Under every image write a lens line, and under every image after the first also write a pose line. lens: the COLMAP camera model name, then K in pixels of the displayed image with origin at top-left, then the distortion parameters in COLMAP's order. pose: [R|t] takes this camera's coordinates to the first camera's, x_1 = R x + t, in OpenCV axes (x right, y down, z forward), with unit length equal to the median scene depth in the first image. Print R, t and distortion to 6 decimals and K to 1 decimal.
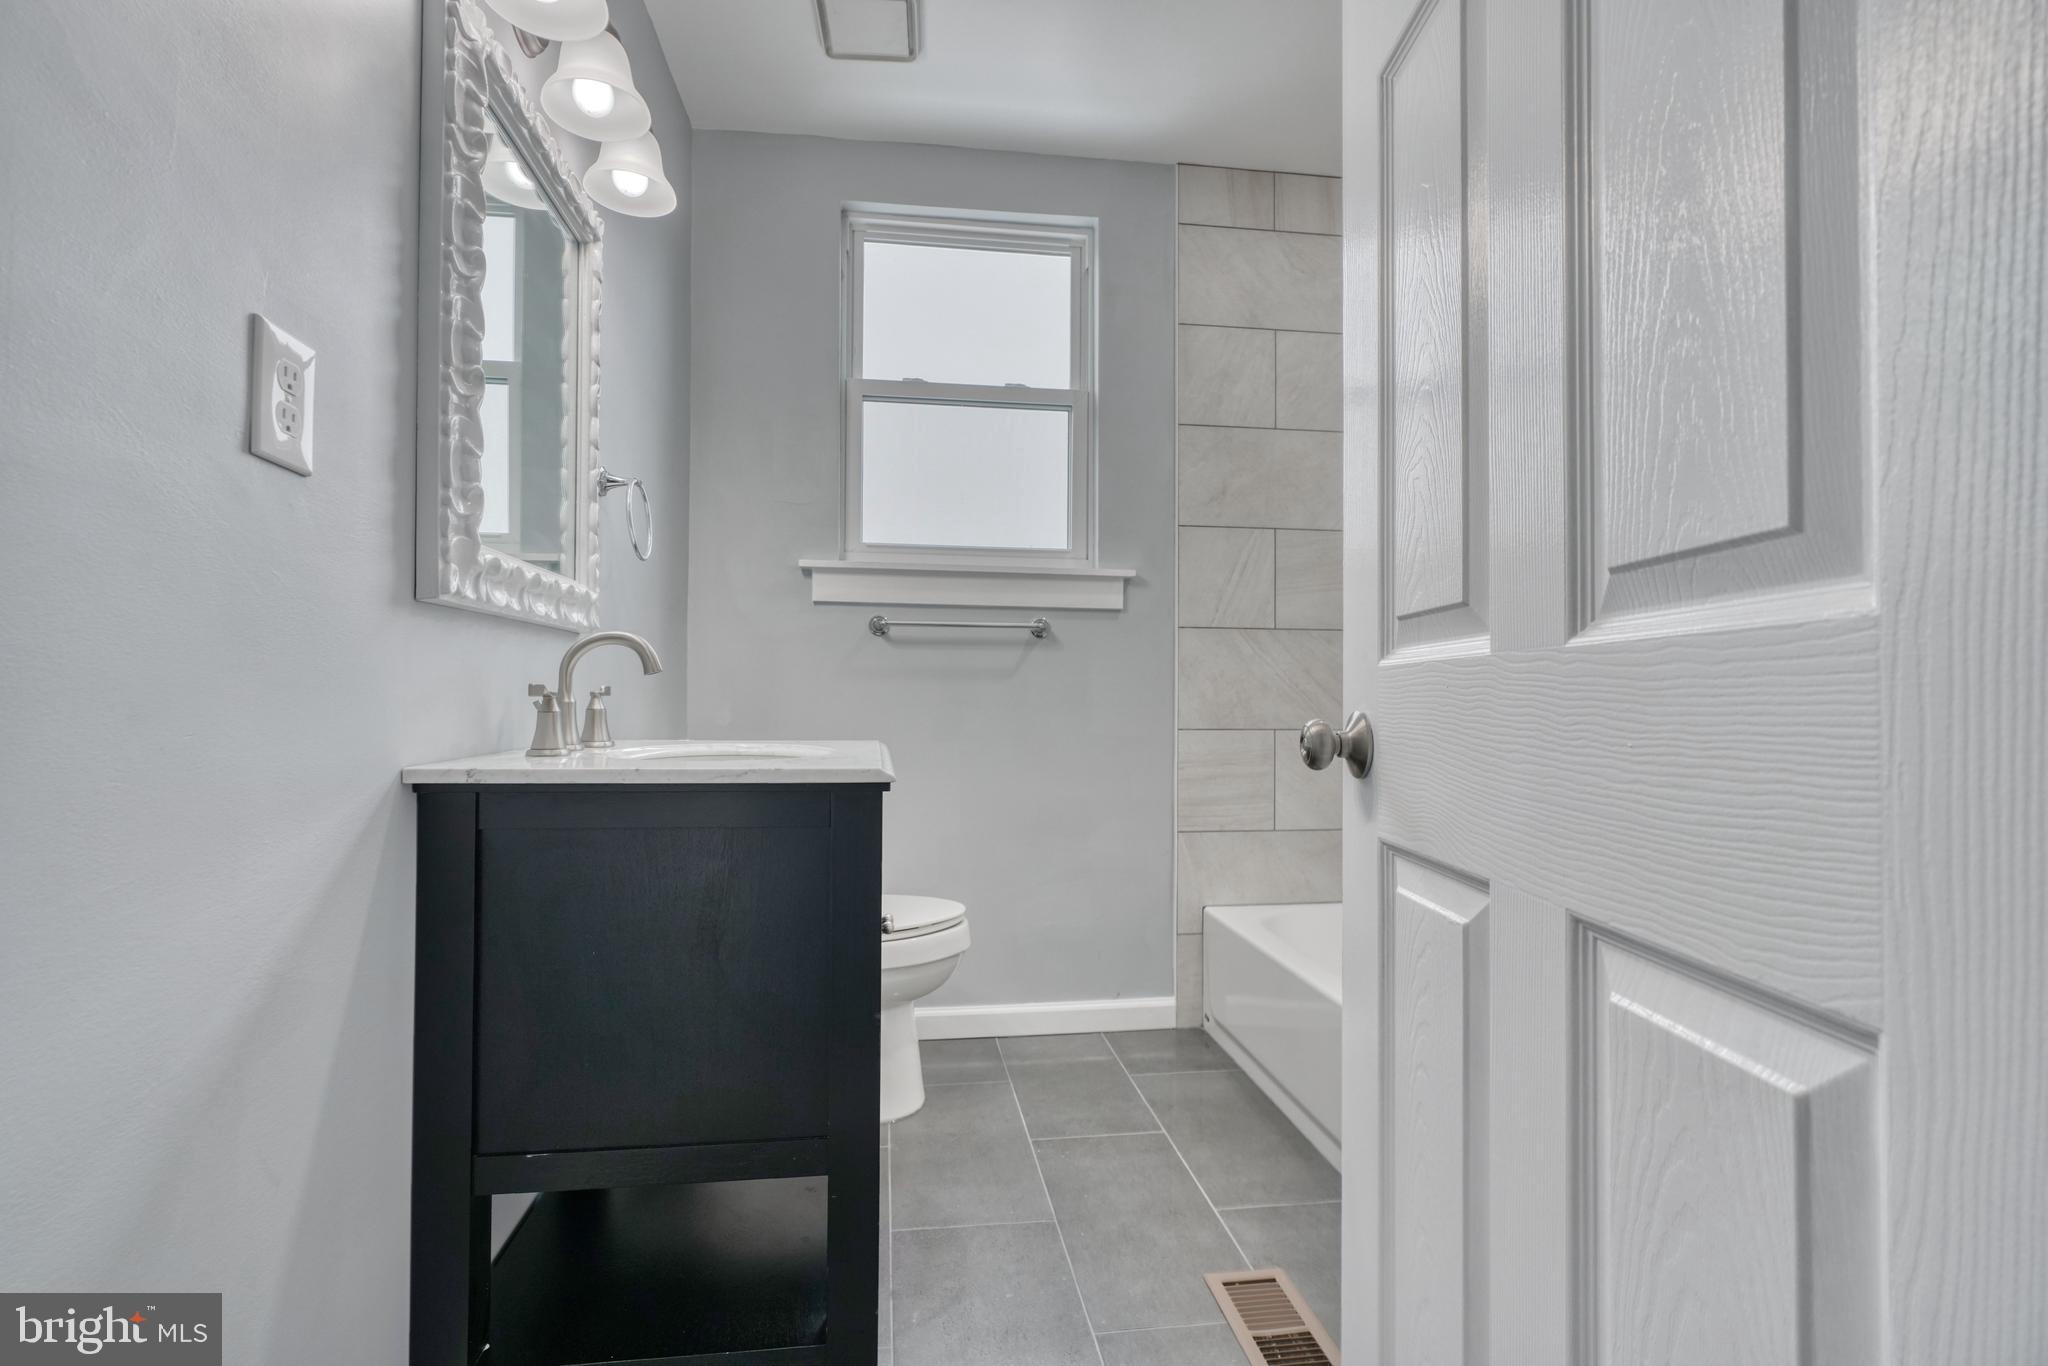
lens RADIAL K [[970.0, 0, 1024.1], [0, 970.0, 708.0], [0, 0, 1]] dist [-0.004229, 0.000267]
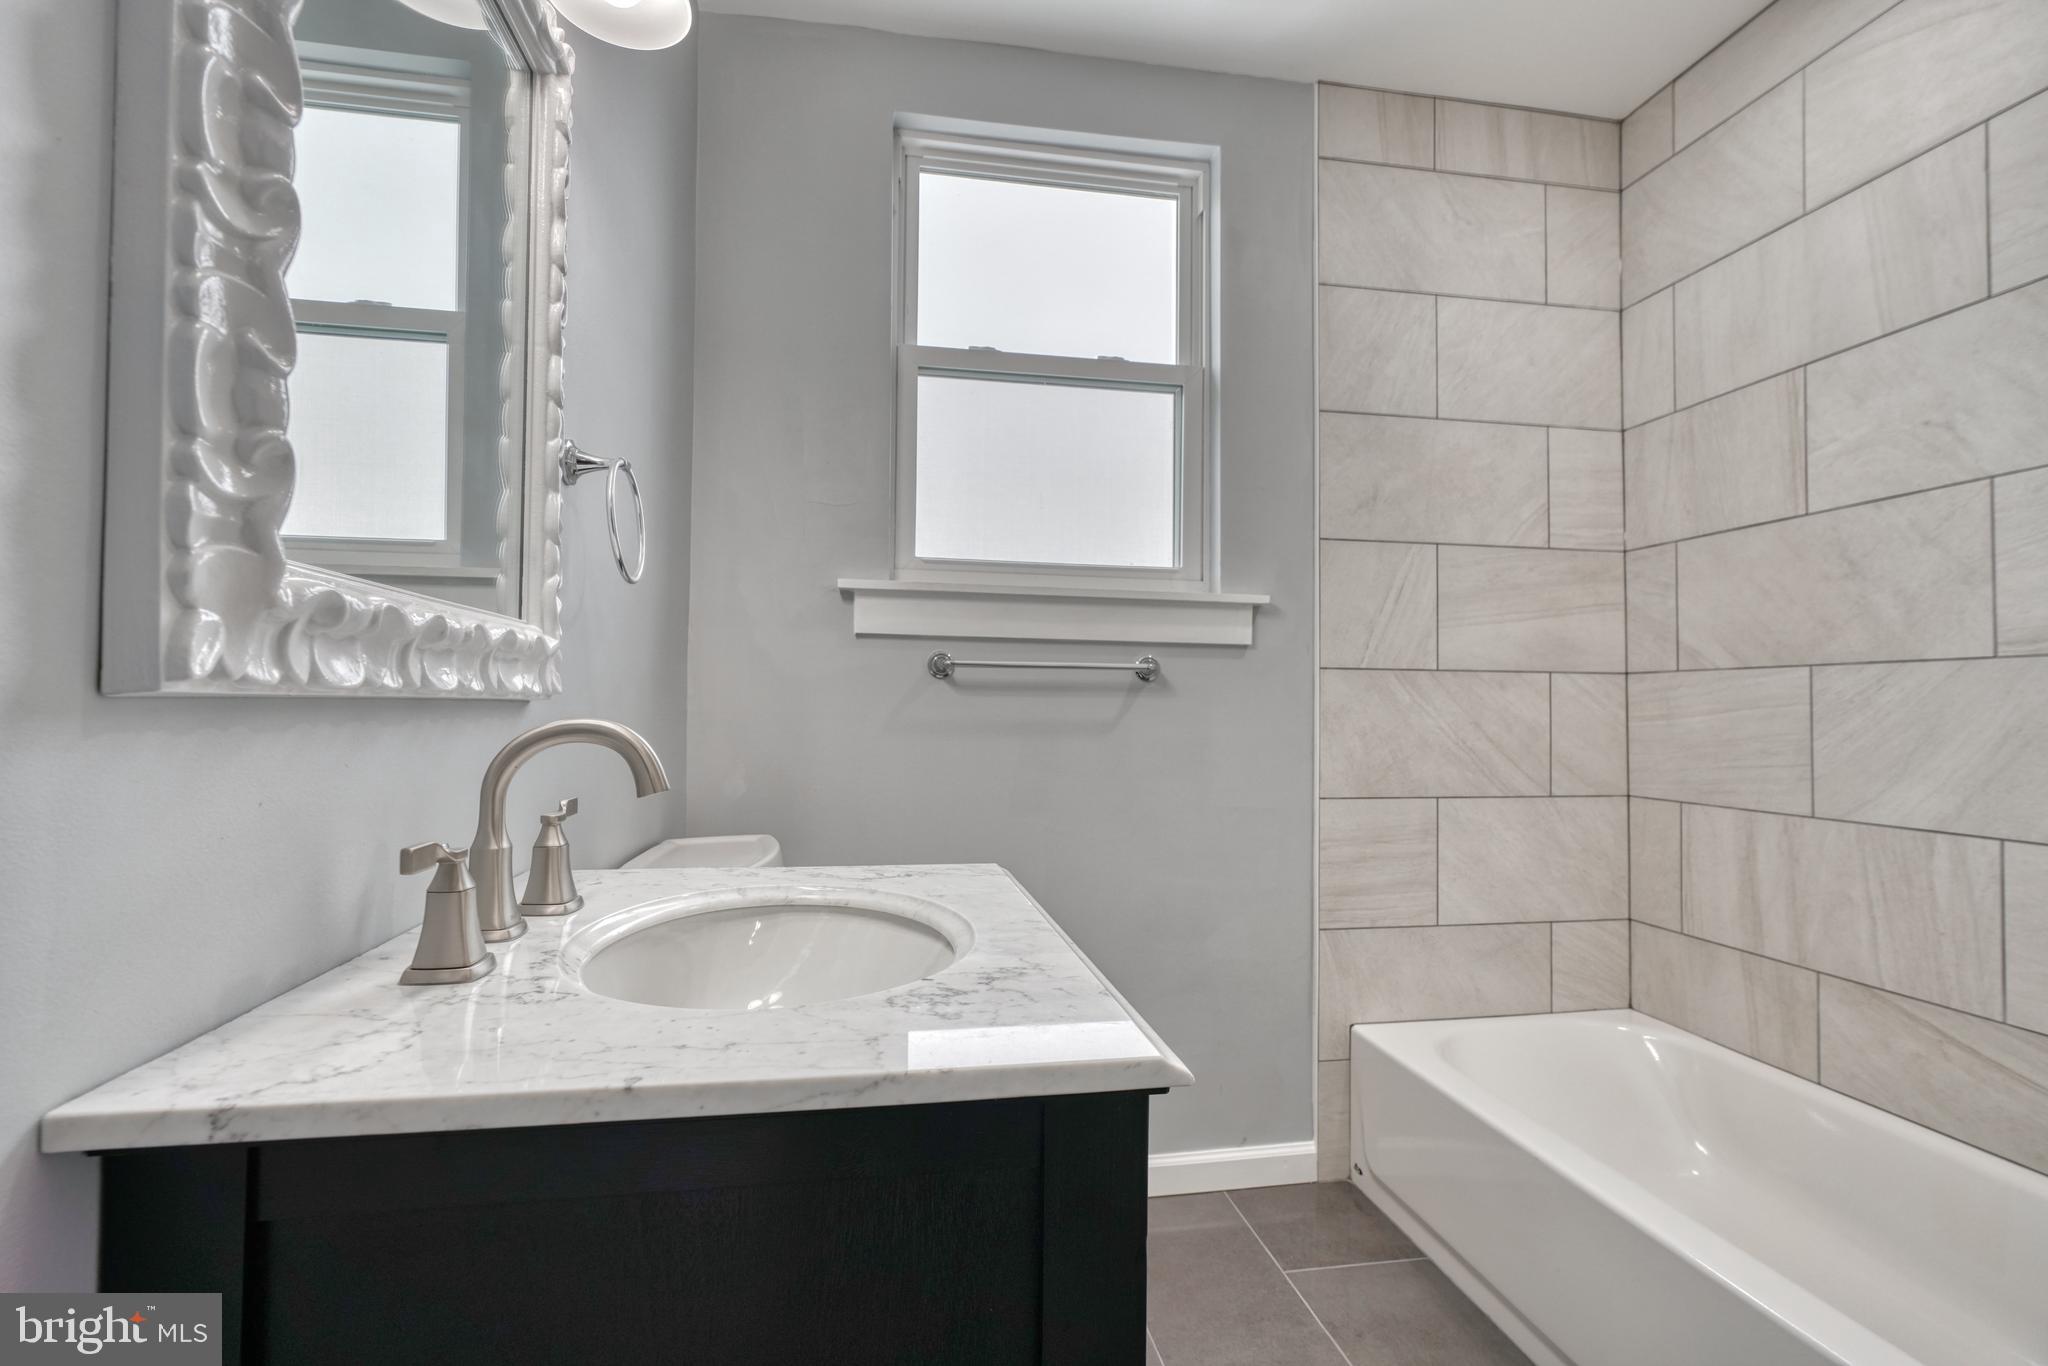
lens RADIAL K [[936.9, 0, 1026.2], [0, 936.9, 707.0], [0, 0, 1]] dist [-0.013093, 0.005778]
pose [[0.999454, 0.003511, 0.032848, -0.107974], [-0.003270, 0.999967, -0.007379, -0.047763], [-0.032873, 0.007267, 0.999433, 0.264392]]
